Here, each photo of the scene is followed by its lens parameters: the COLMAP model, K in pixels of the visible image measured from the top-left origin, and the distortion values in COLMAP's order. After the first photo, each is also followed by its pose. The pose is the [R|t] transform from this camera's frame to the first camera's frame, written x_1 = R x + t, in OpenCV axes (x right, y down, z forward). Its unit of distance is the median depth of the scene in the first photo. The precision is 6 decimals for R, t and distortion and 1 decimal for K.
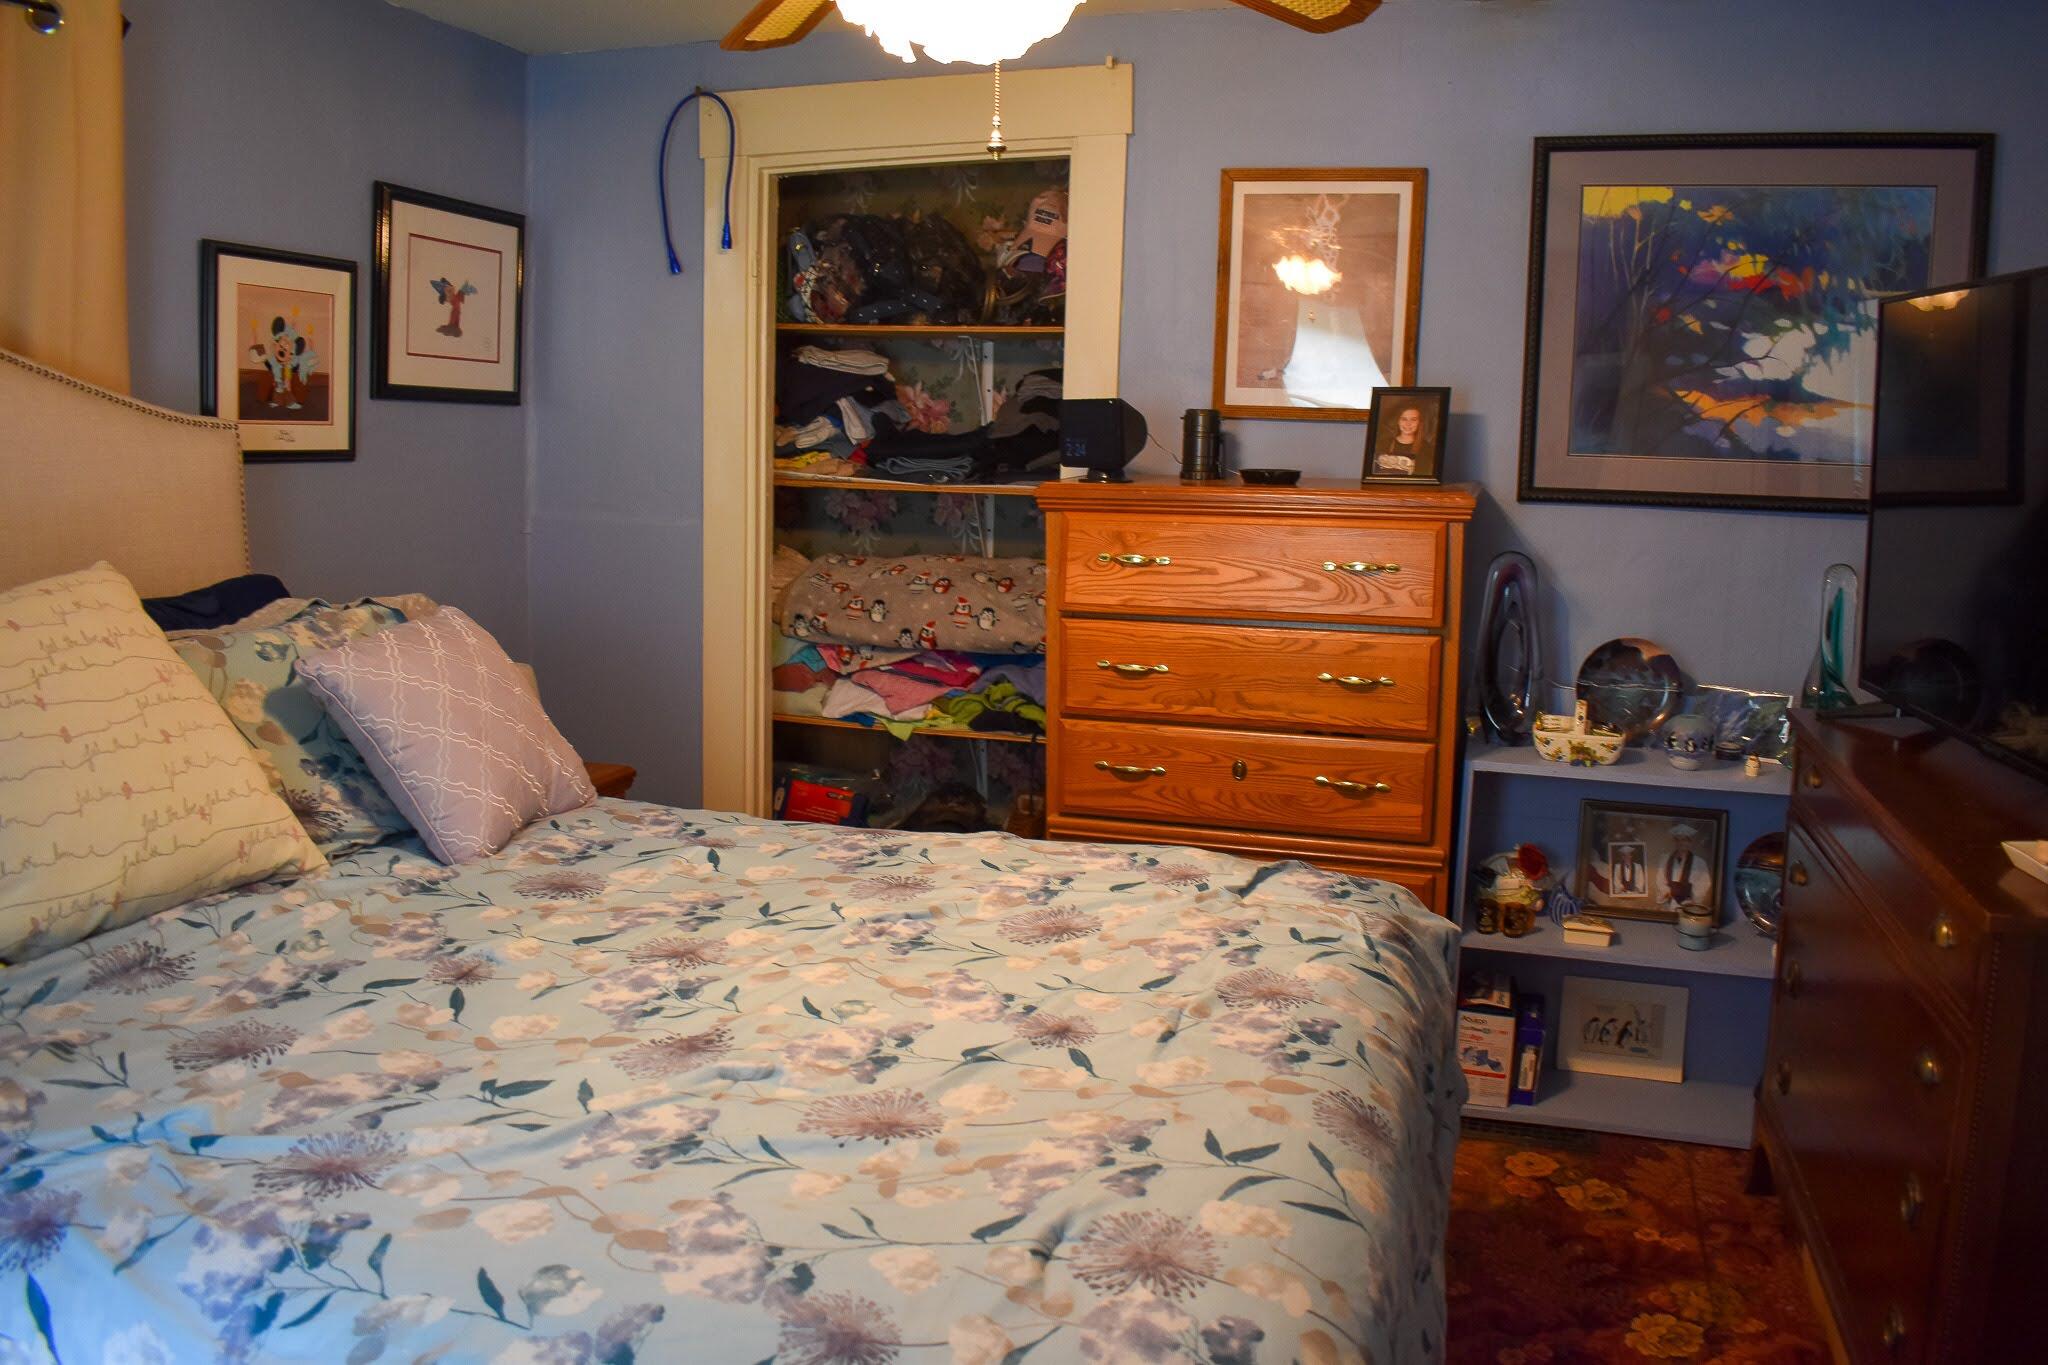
lens RADIAL K [[1583.7, 0, 1027.5], [0, 1583.7, 677.4], [0, 0, 1]] dist [-0.088887, 0.000907]
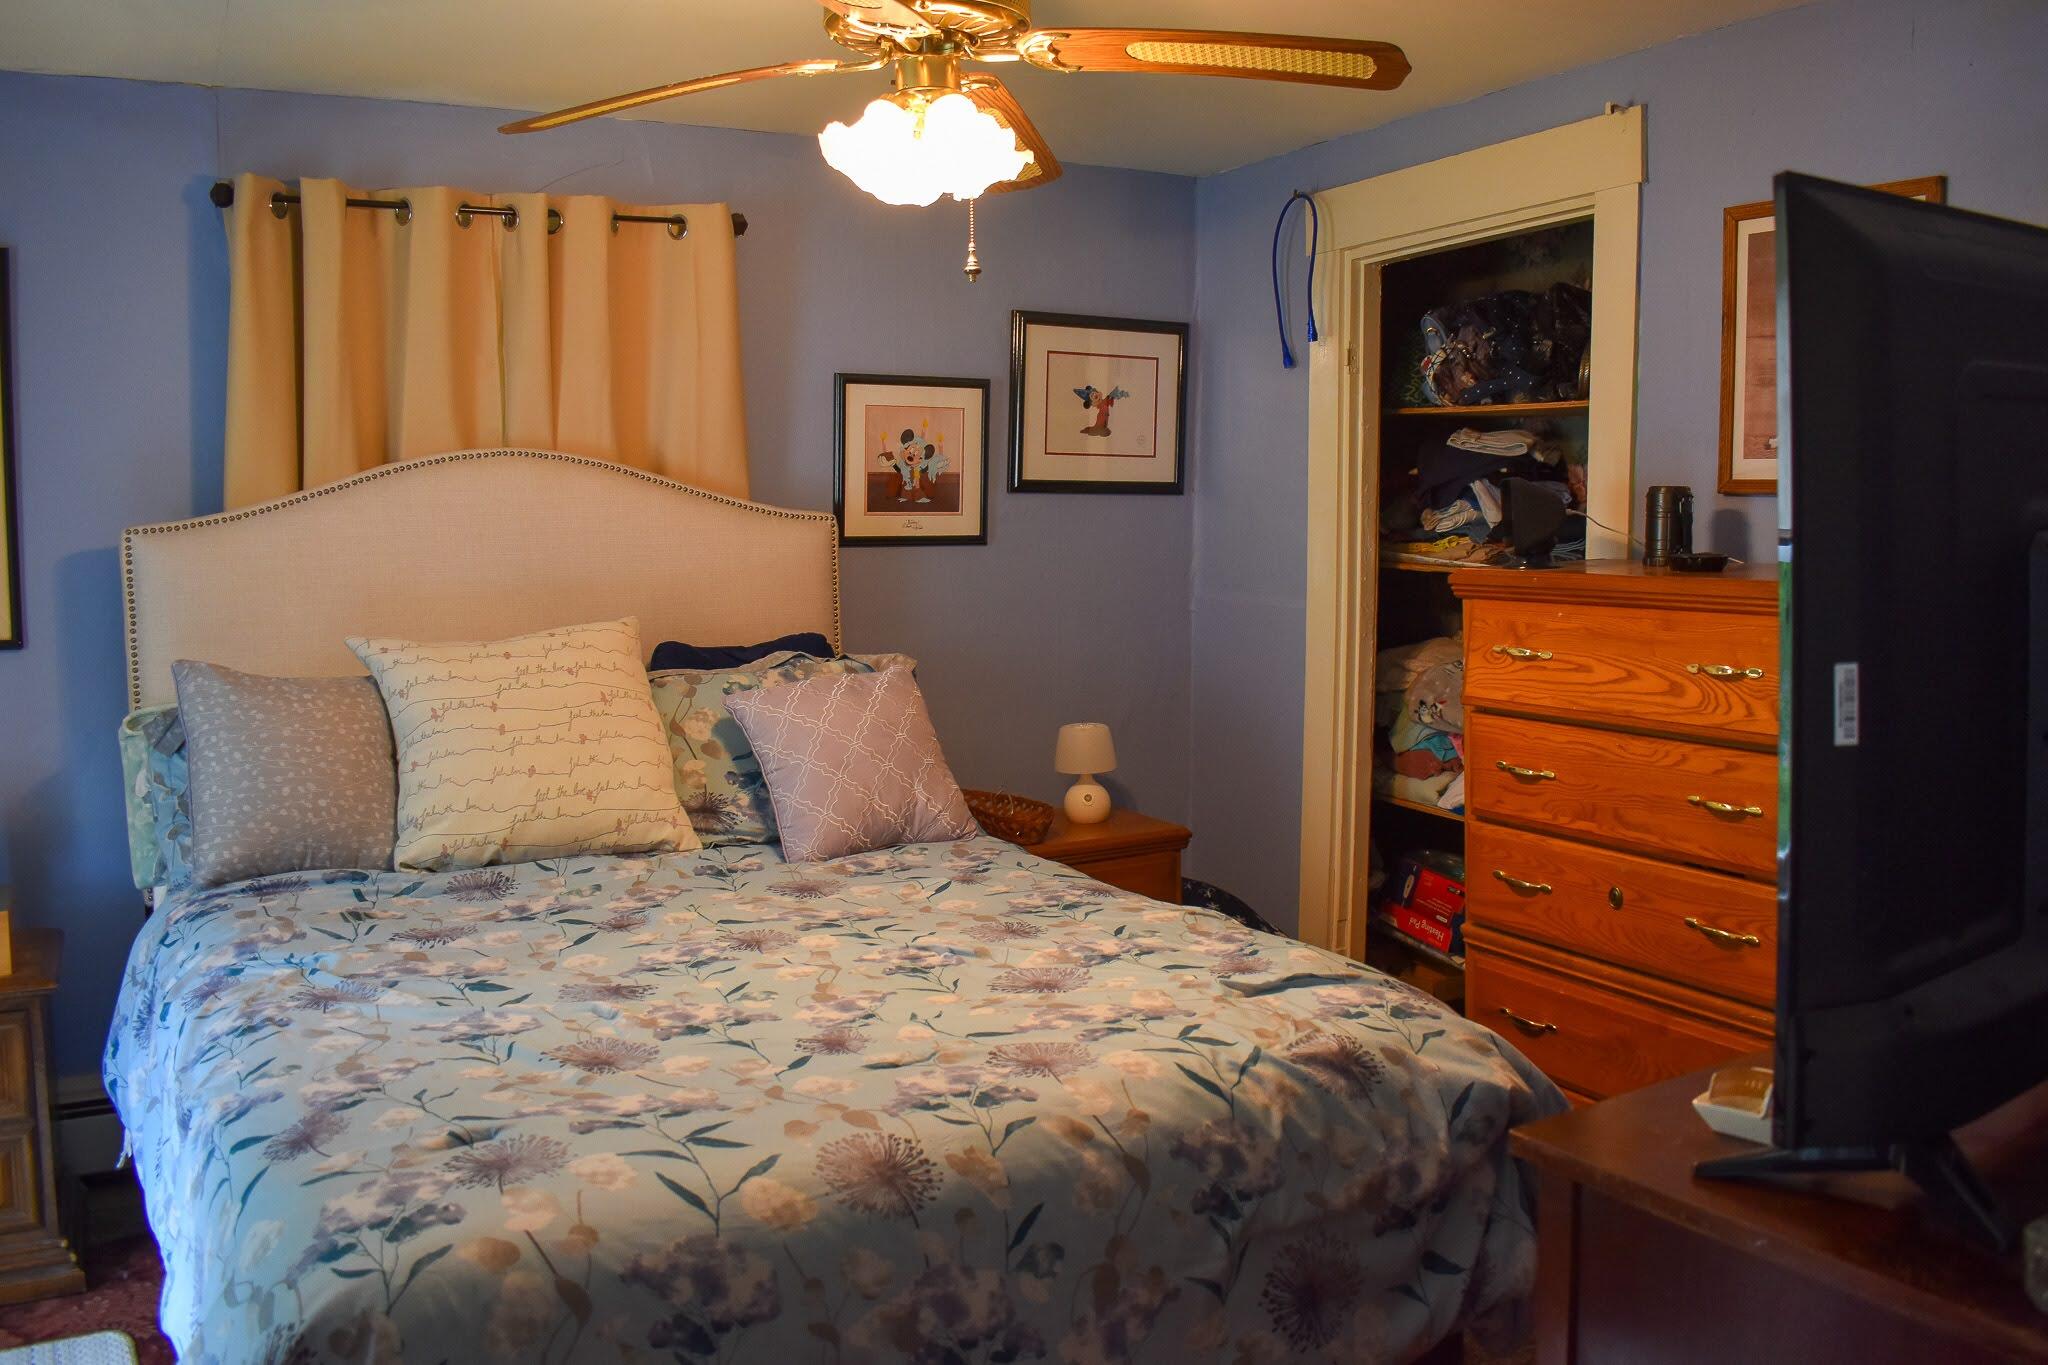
lens RADIAL K [[1650.3, 0, 1018.9], [0, 1650.3, 684.7], [0, 0, 1]] dist [-0.099592, 0.019504]
pose [[0.719922, 0.052902, -0.692036, 0.540542], [-0.087797, 0.996022, -0.015195, -0.016890], [0.688479, 0.071698, 0.721703, 0.124532]]
